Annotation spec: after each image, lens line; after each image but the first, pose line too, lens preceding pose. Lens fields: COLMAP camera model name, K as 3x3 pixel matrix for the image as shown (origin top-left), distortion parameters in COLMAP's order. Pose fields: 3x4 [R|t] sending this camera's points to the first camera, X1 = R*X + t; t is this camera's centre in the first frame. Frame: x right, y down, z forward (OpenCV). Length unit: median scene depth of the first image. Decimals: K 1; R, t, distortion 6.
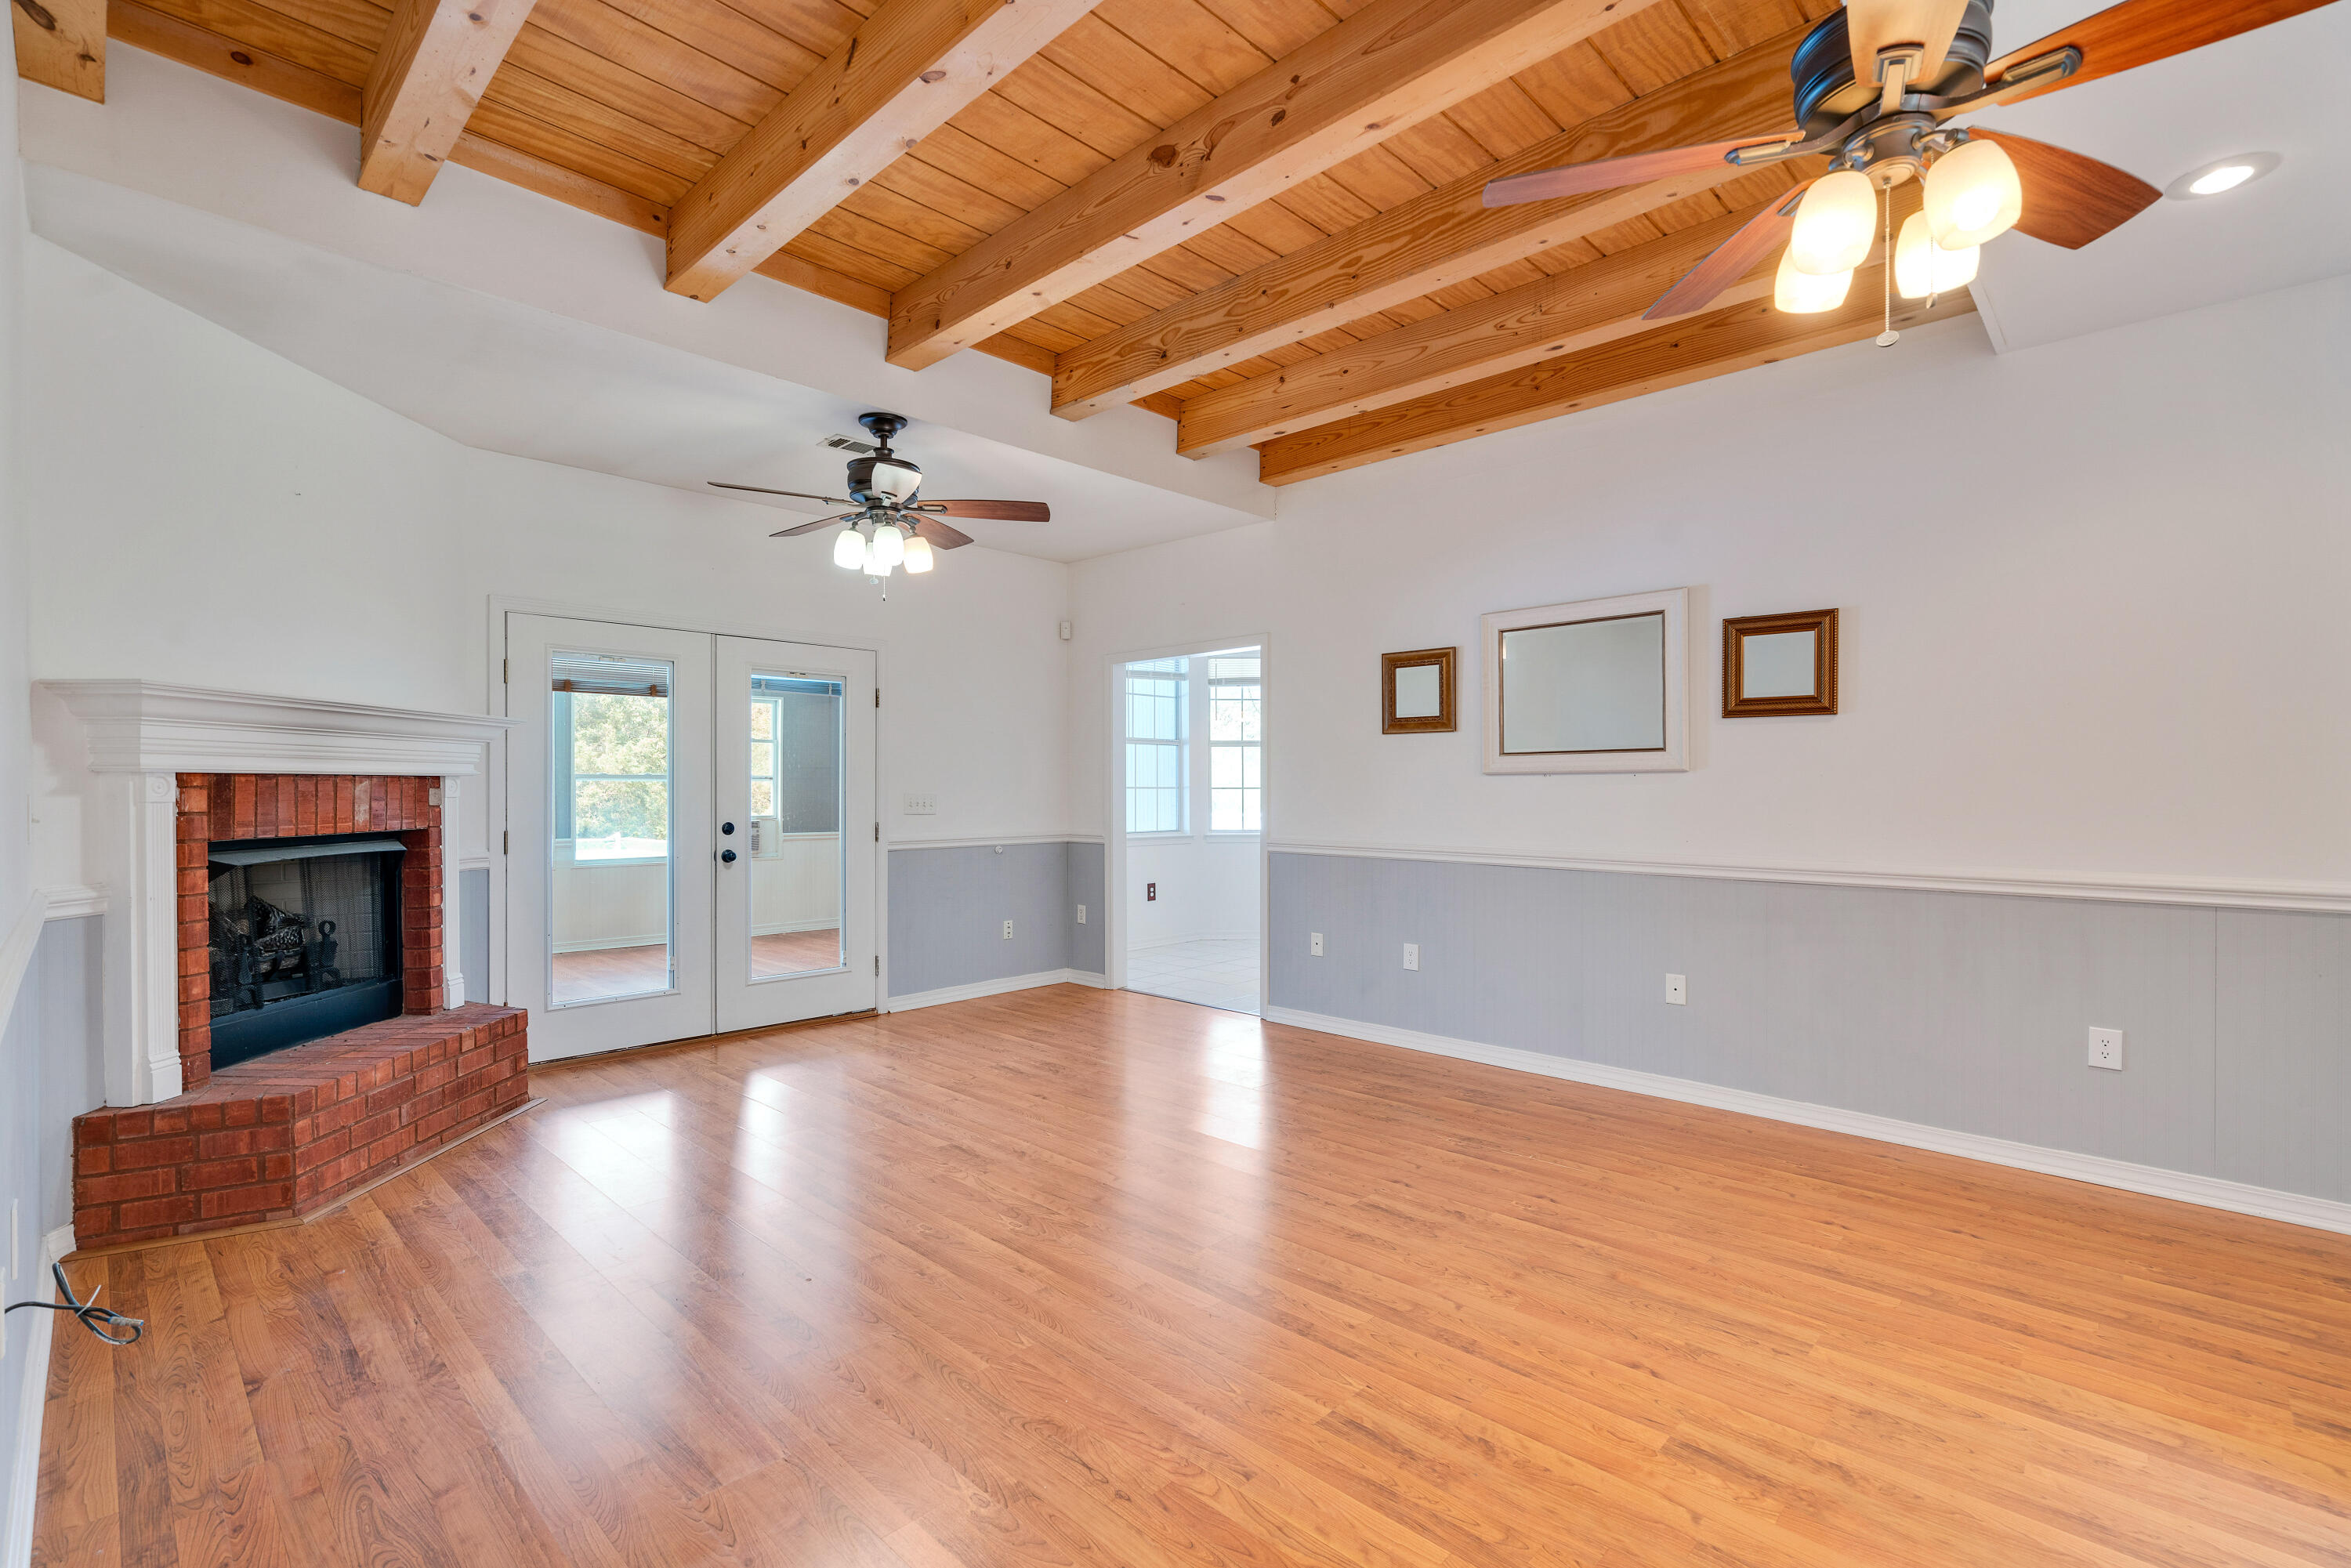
lens RADIAL K [[1055.1, 0, 1161.9], [0, 1055.1, 785.9], [0, 0, 1]] dist [-0.005559, 0.000743]
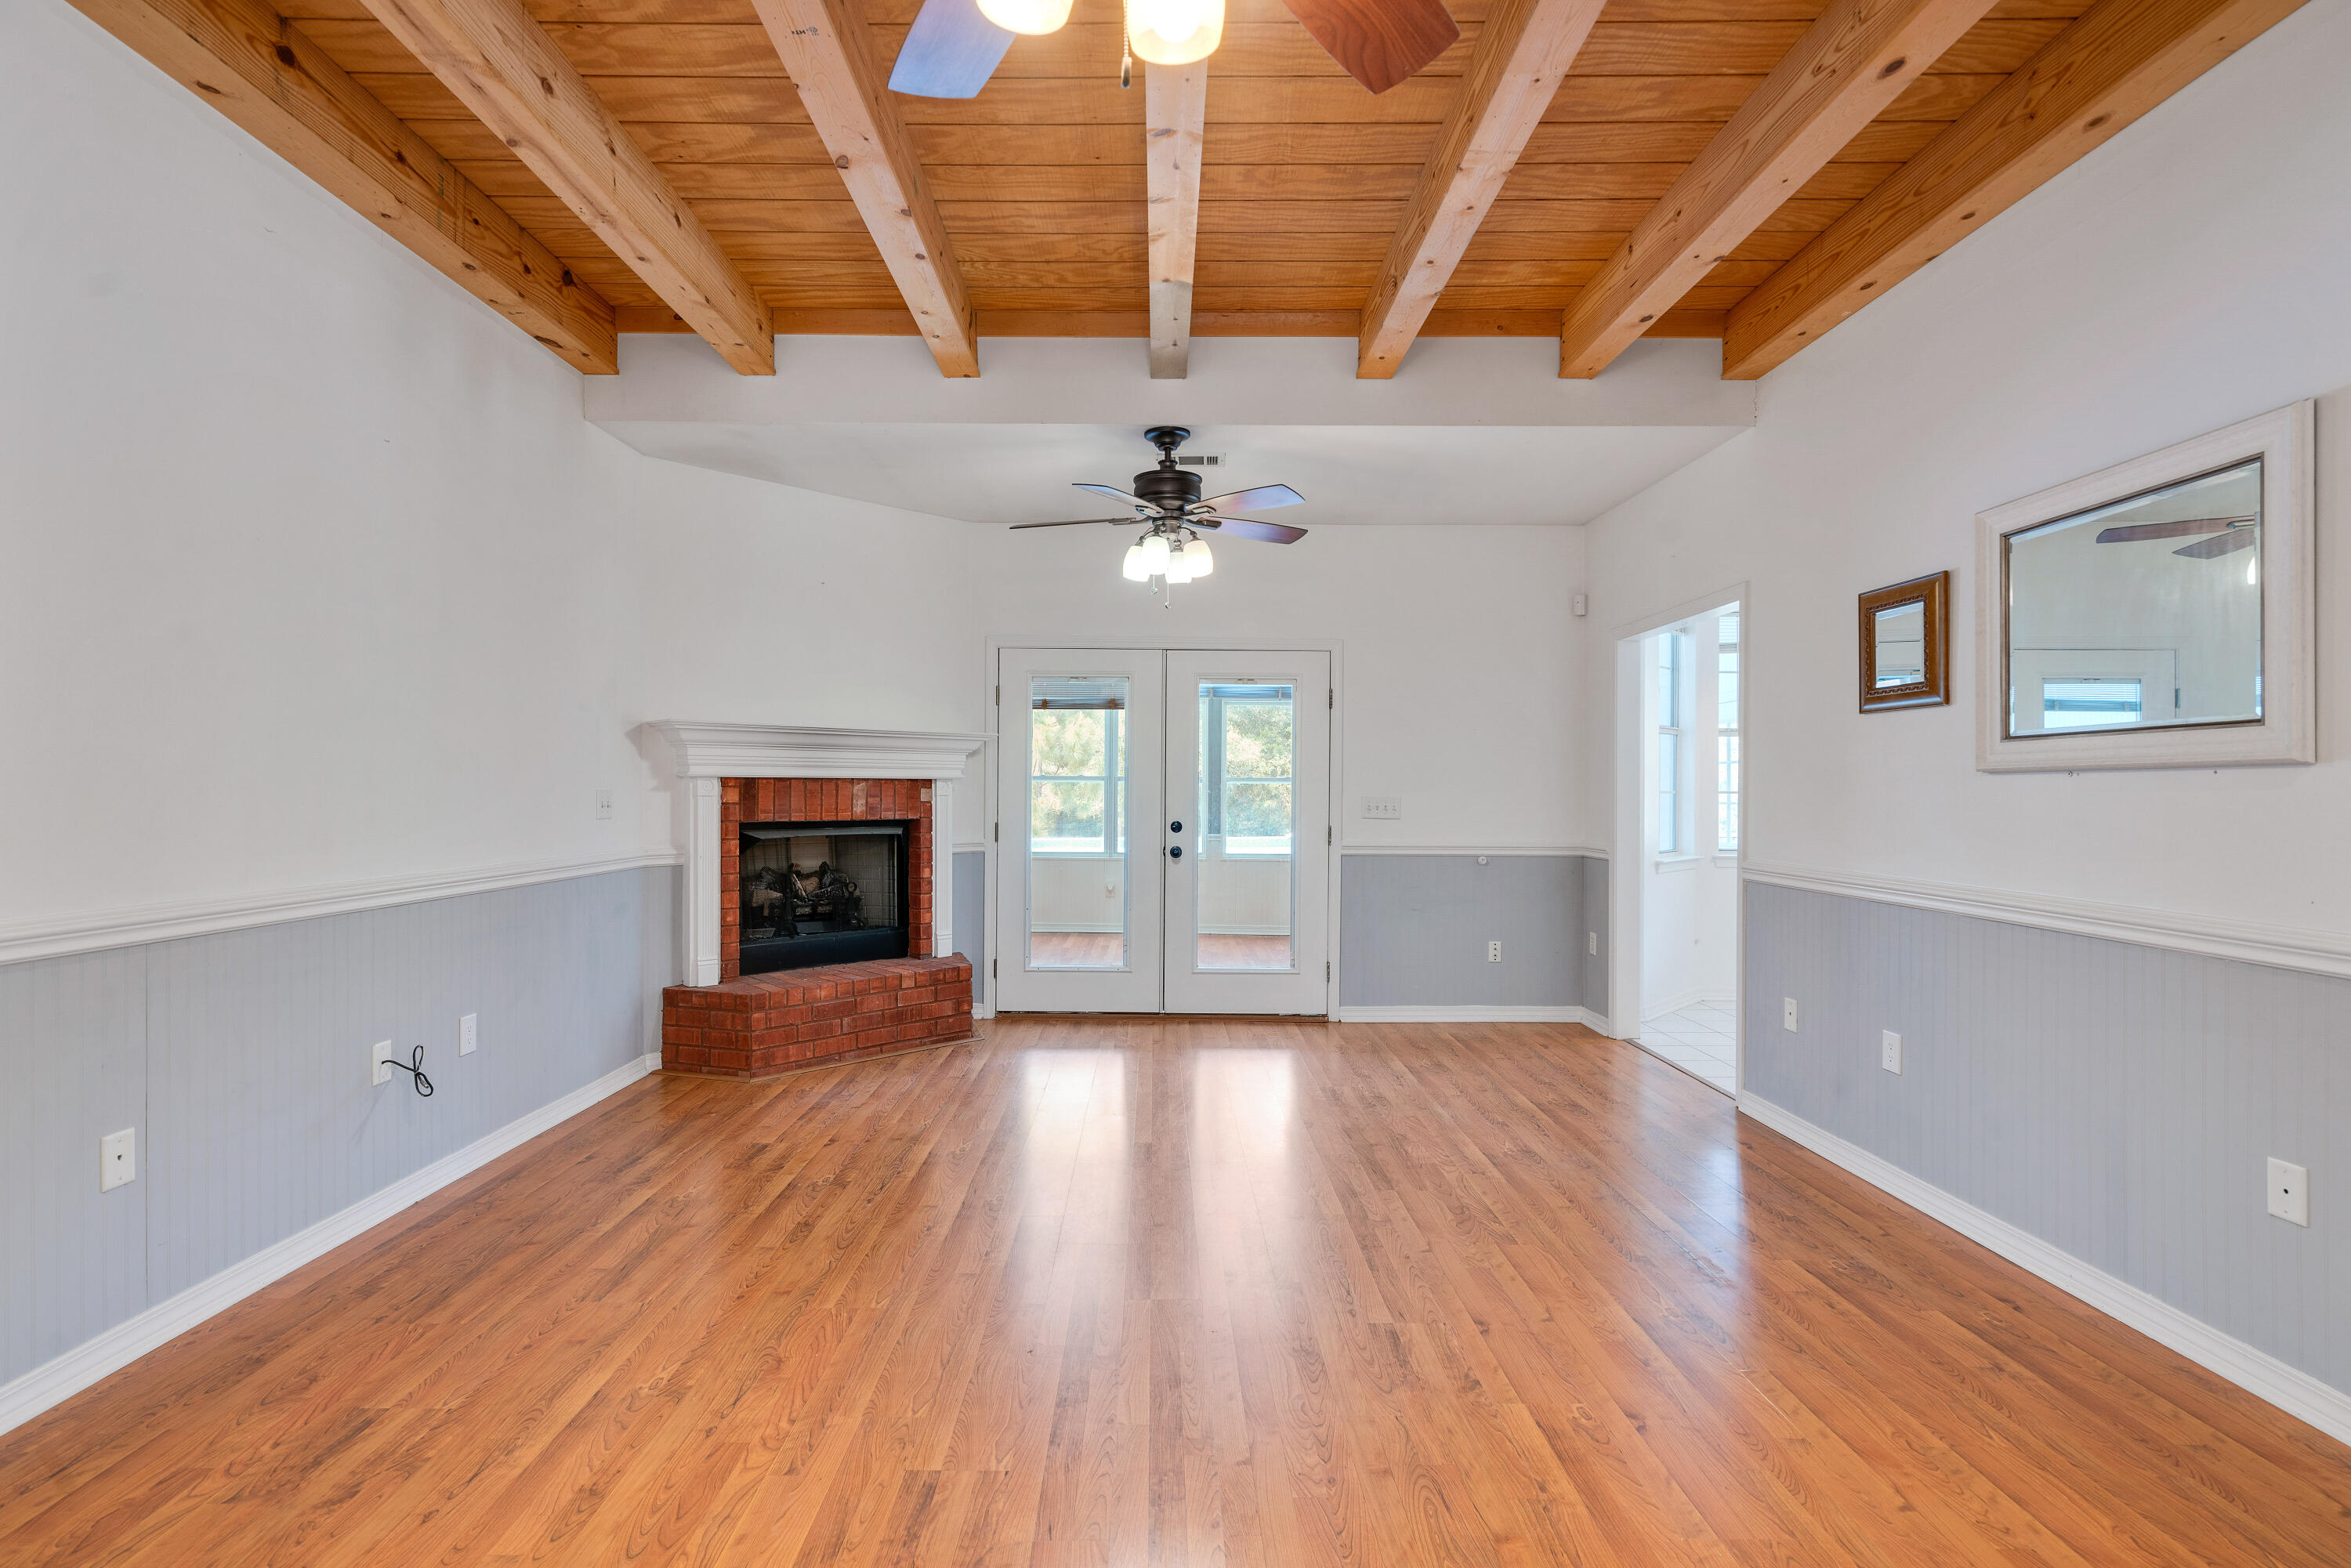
lens RADIAL K [[1104.4, 0, 1153.1], [0, 1104.4, 785.3], [0, 0, 1]] dist [-0.004466, 0.005264]
pose [[0.695678, 0.001170, -0.718353, 0.515430], [-0.004147, 0.999989, -0.002387, 0.000430], [0.718342, 0.004640, 0.695675, 0.244922]]
